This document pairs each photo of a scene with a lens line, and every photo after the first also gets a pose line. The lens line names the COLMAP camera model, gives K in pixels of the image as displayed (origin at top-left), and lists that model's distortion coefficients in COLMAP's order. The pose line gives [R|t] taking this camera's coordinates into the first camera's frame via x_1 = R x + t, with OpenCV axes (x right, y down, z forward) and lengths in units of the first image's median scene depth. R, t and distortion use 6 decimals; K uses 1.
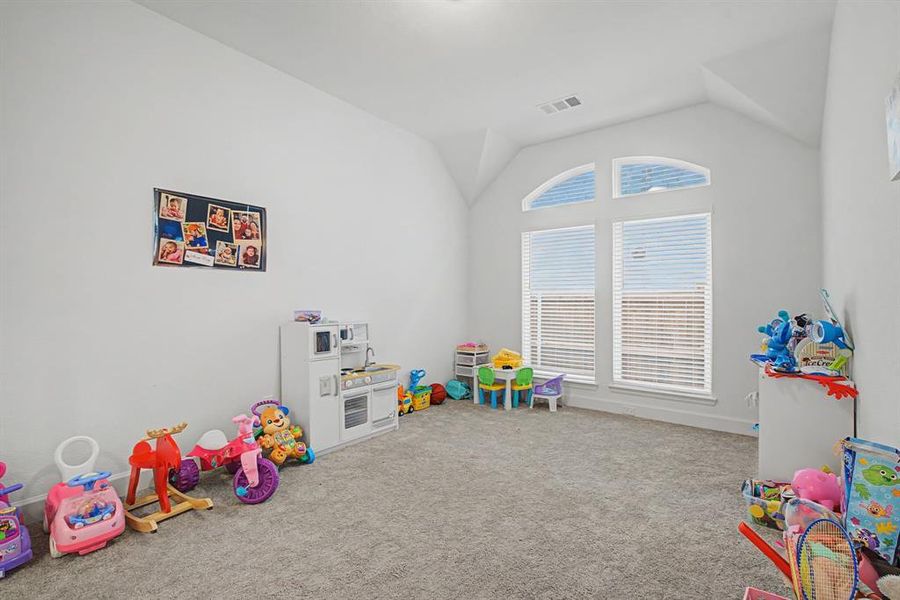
lens RADIAL K [[409.4, 0, 447.8], [0, 409.4, 295.1], [0, 0, 1]] dist [-0.003065, -0.000017]
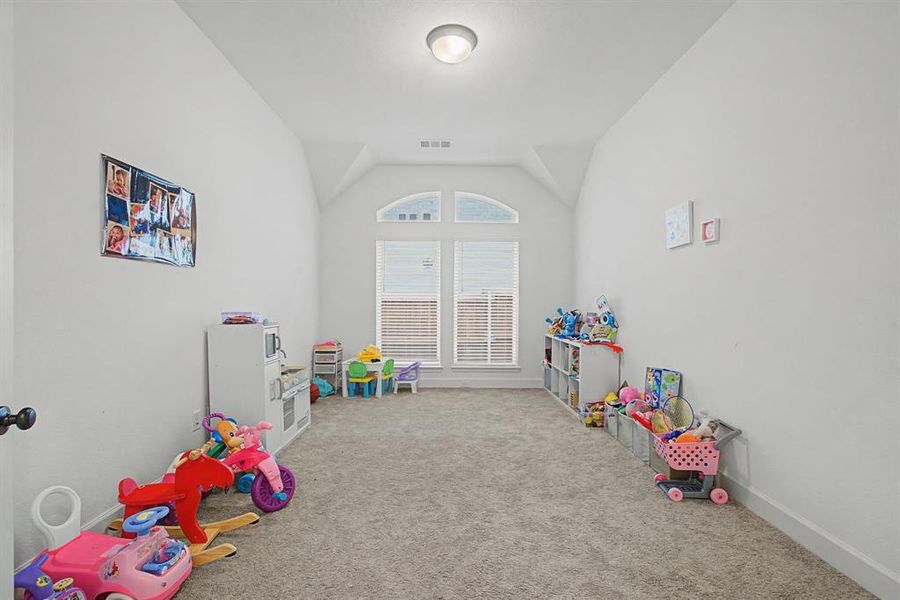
lens RADIAL K [[409.4, 0, 449.8], [0, 409.4, 303.5], [0, 0, 1]] dist [-0.003065, -0.000017]
pose [[0.780935, -0.000762, 0.624612, -0.509447], [-0.012551, 0.999778, 0.016911, -0.002695], [-0.624486, -0.021046, 0.780752, -0.005887]]
